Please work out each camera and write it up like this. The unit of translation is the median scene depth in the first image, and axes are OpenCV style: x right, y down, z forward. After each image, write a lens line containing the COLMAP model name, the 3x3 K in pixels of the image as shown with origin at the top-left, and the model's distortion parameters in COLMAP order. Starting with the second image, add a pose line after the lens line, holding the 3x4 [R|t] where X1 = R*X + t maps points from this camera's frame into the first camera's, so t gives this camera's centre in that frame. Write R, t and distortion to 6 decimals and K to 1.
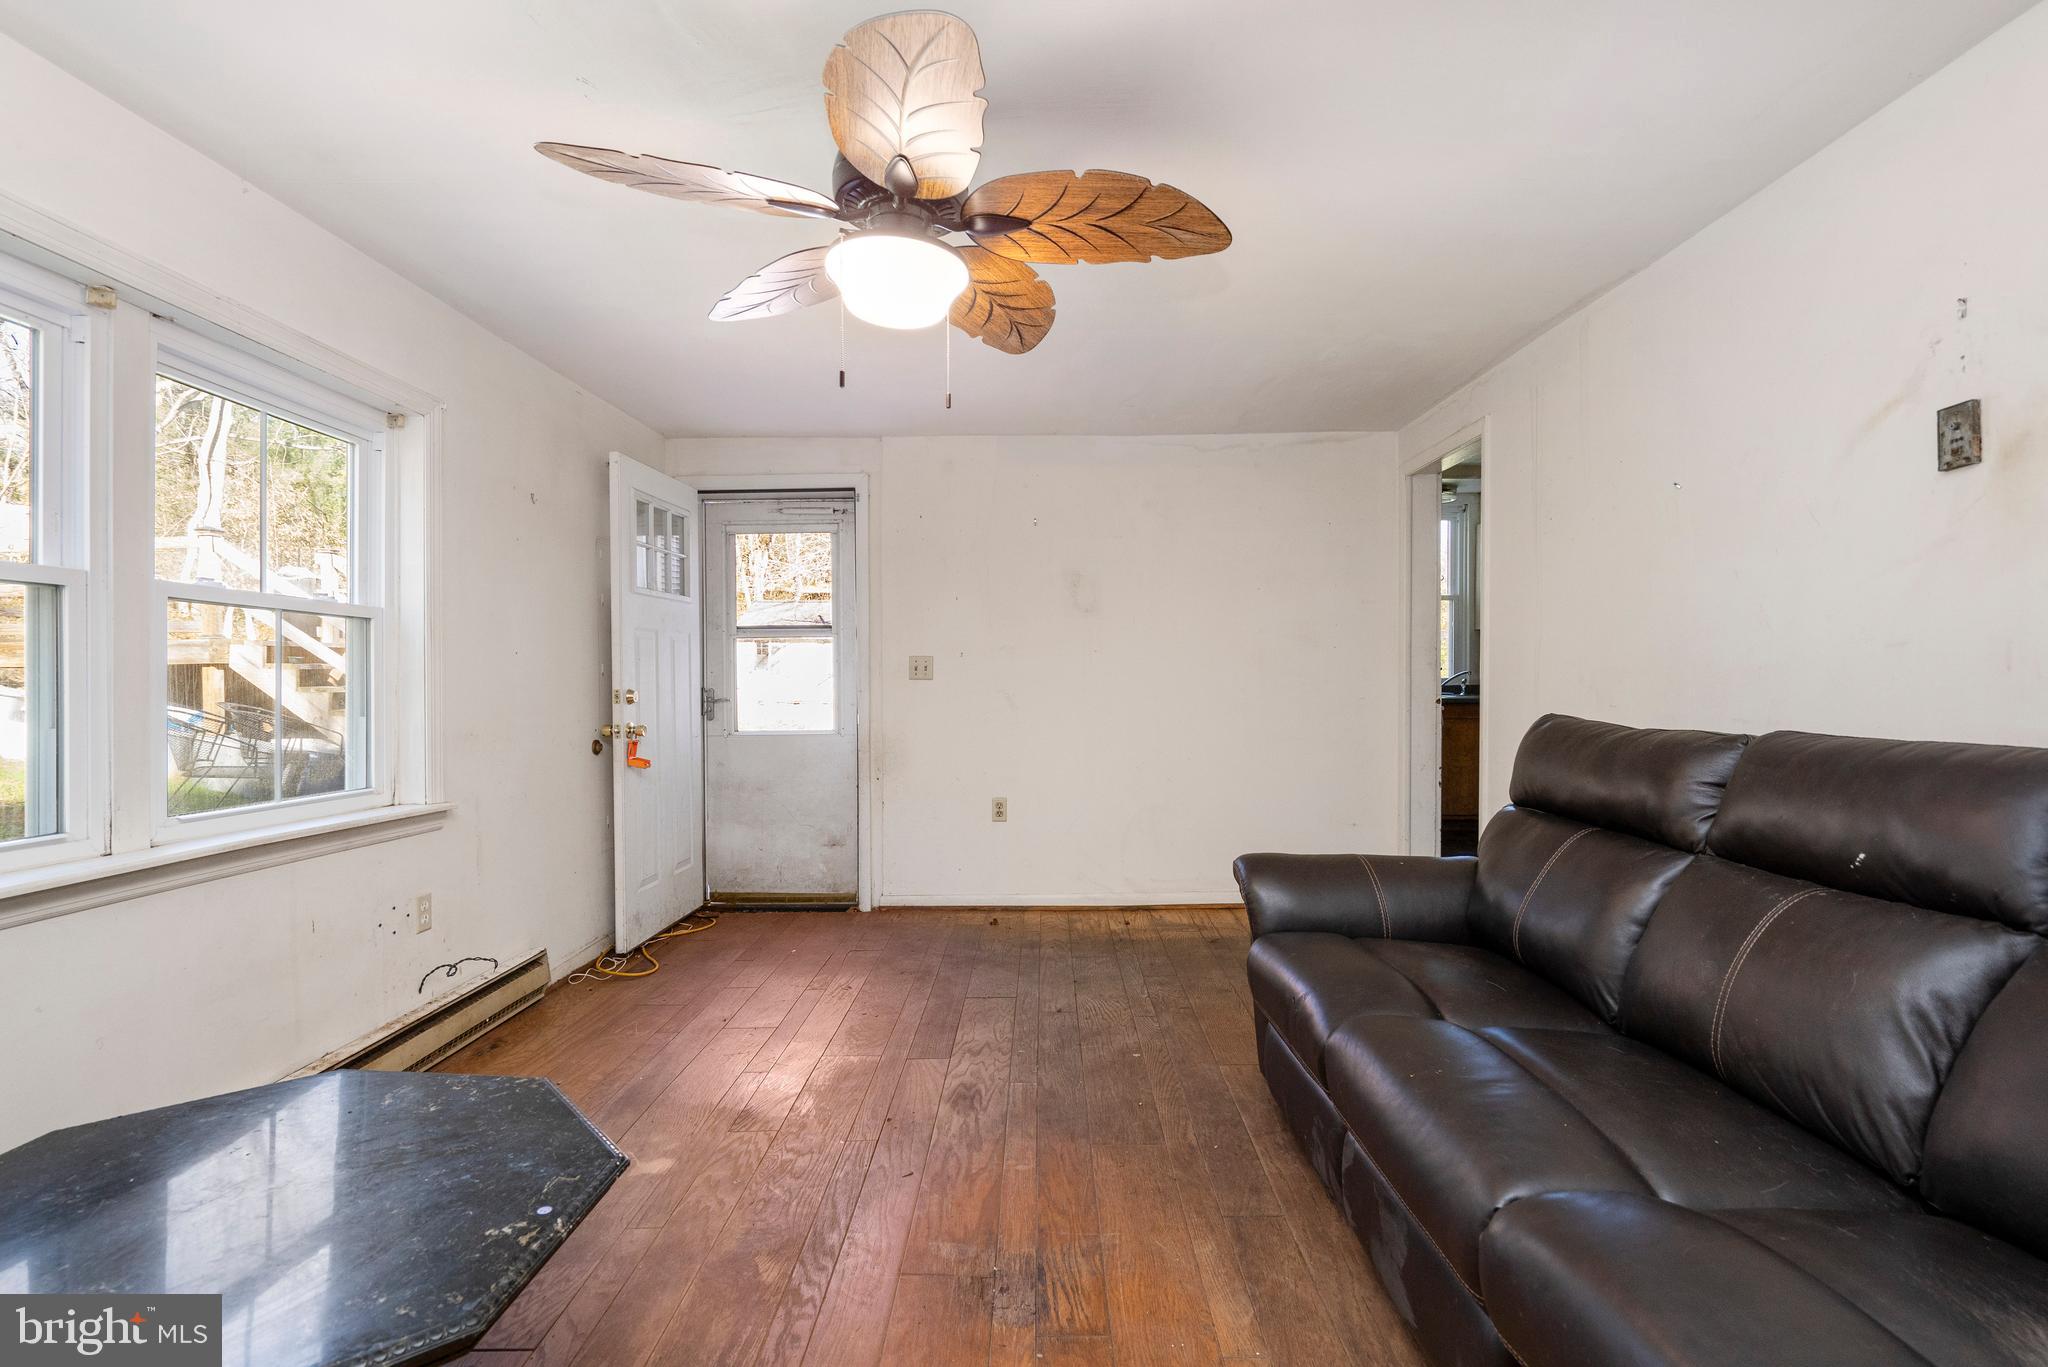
lens RADIAL K [[957.8, 0, 1025.9], [0, 957.8, 687.6], [0, 0, 1]] dist [-0.005658, 0.001385]
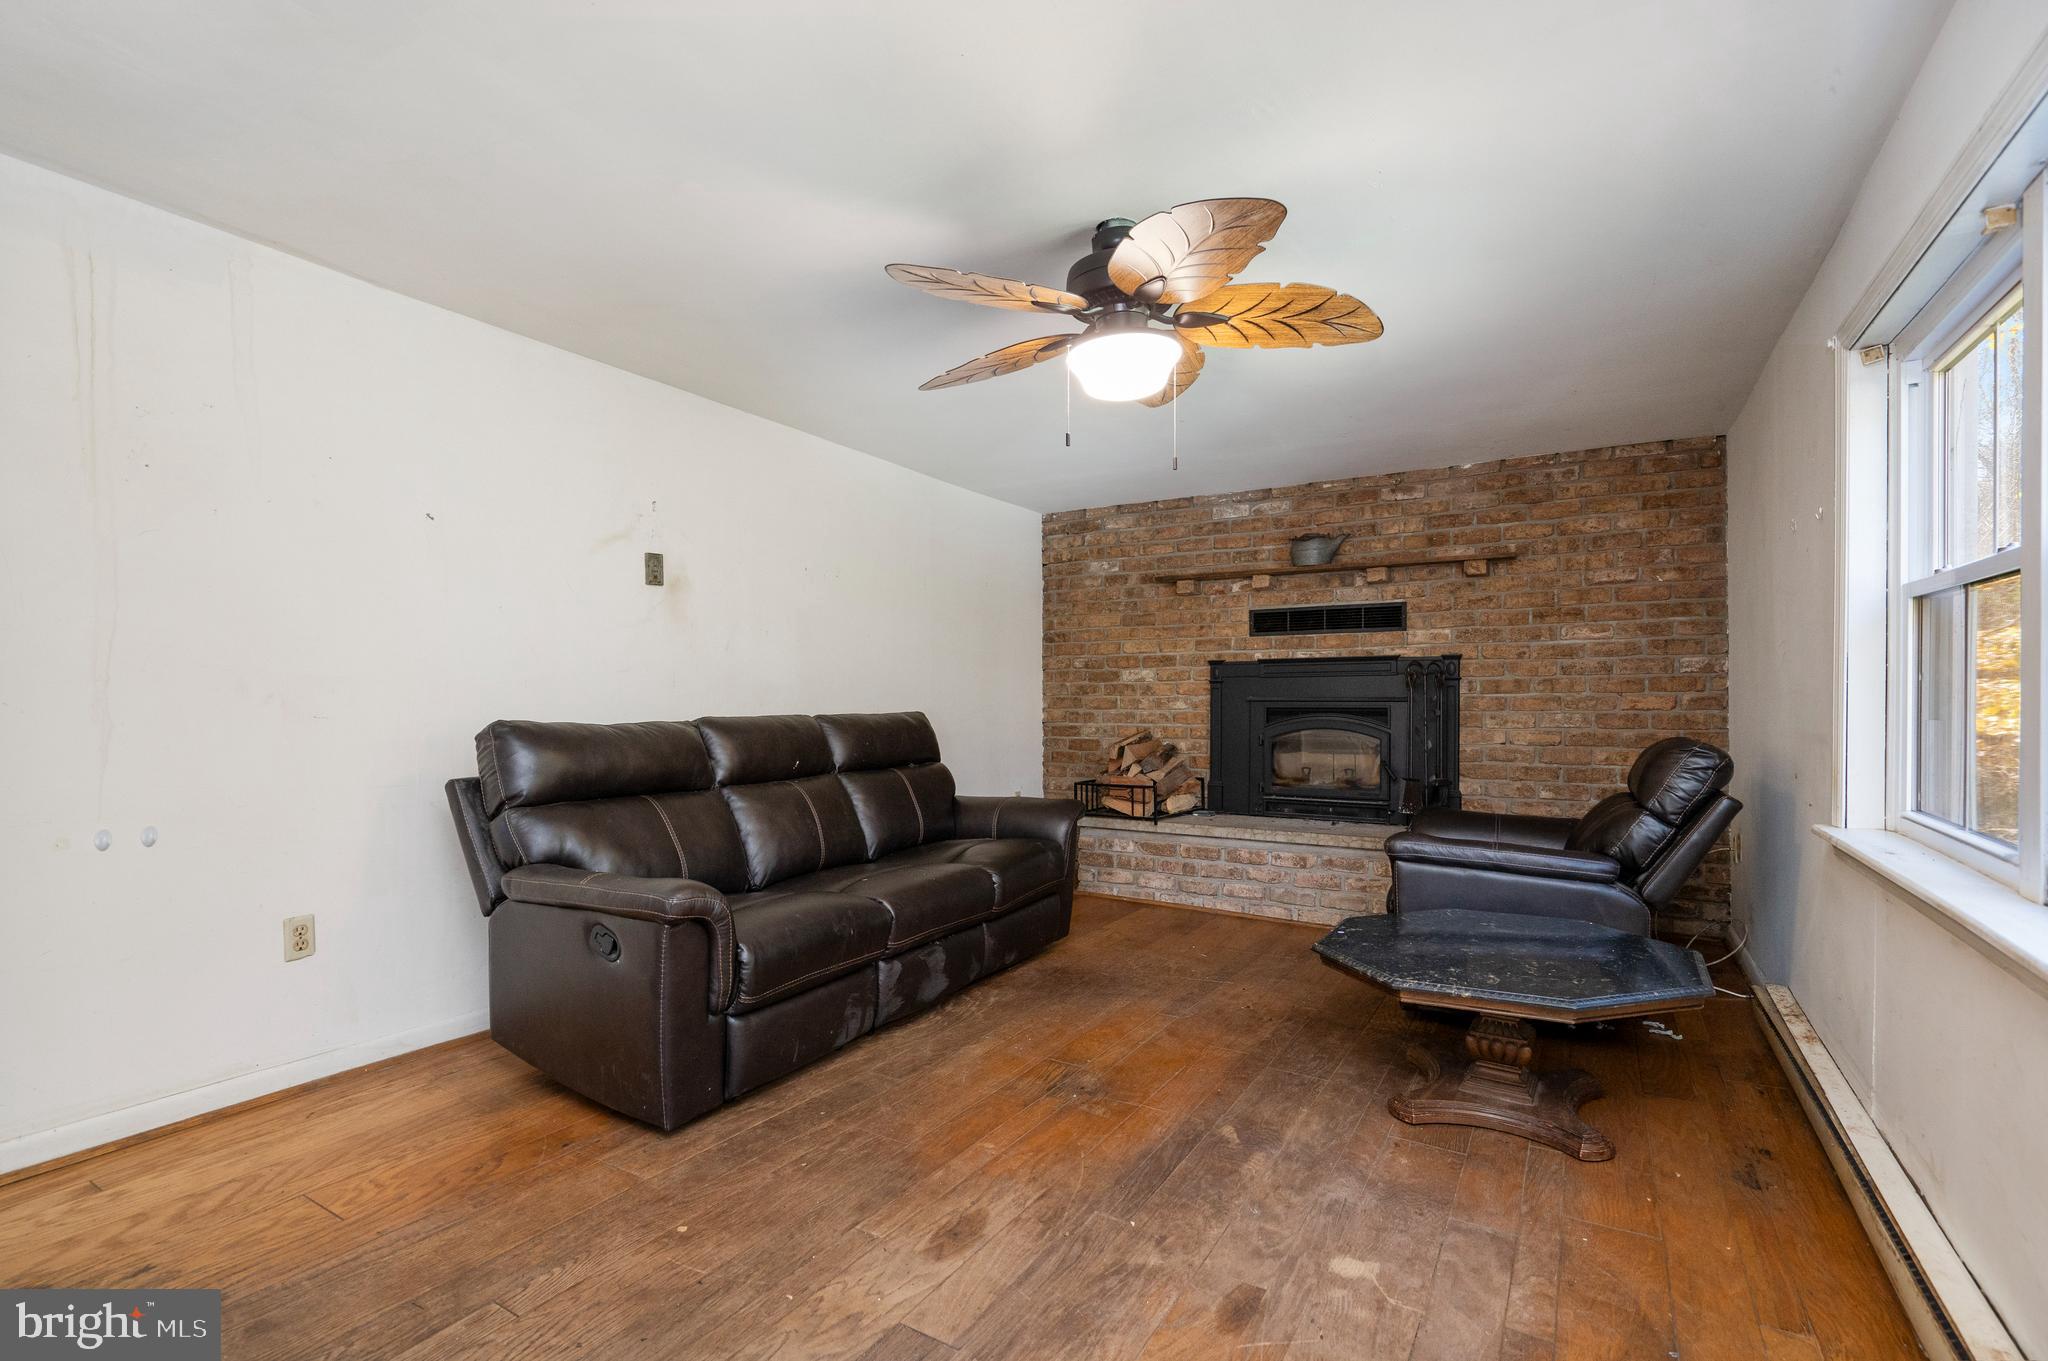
lens RADIAL K [[957.8, 0, 1024.8], [0, 957.8, 688.7], [0, 0, 1]] dist [-0.005658, 0.001385]
pose [[-0.866484, 0.003004, 0.499195, -0.540700], [-0.000167, 0.999980, -0.006307, 0.000900], [-0.499204, -0.005548, -0.866466, 1.804977]]
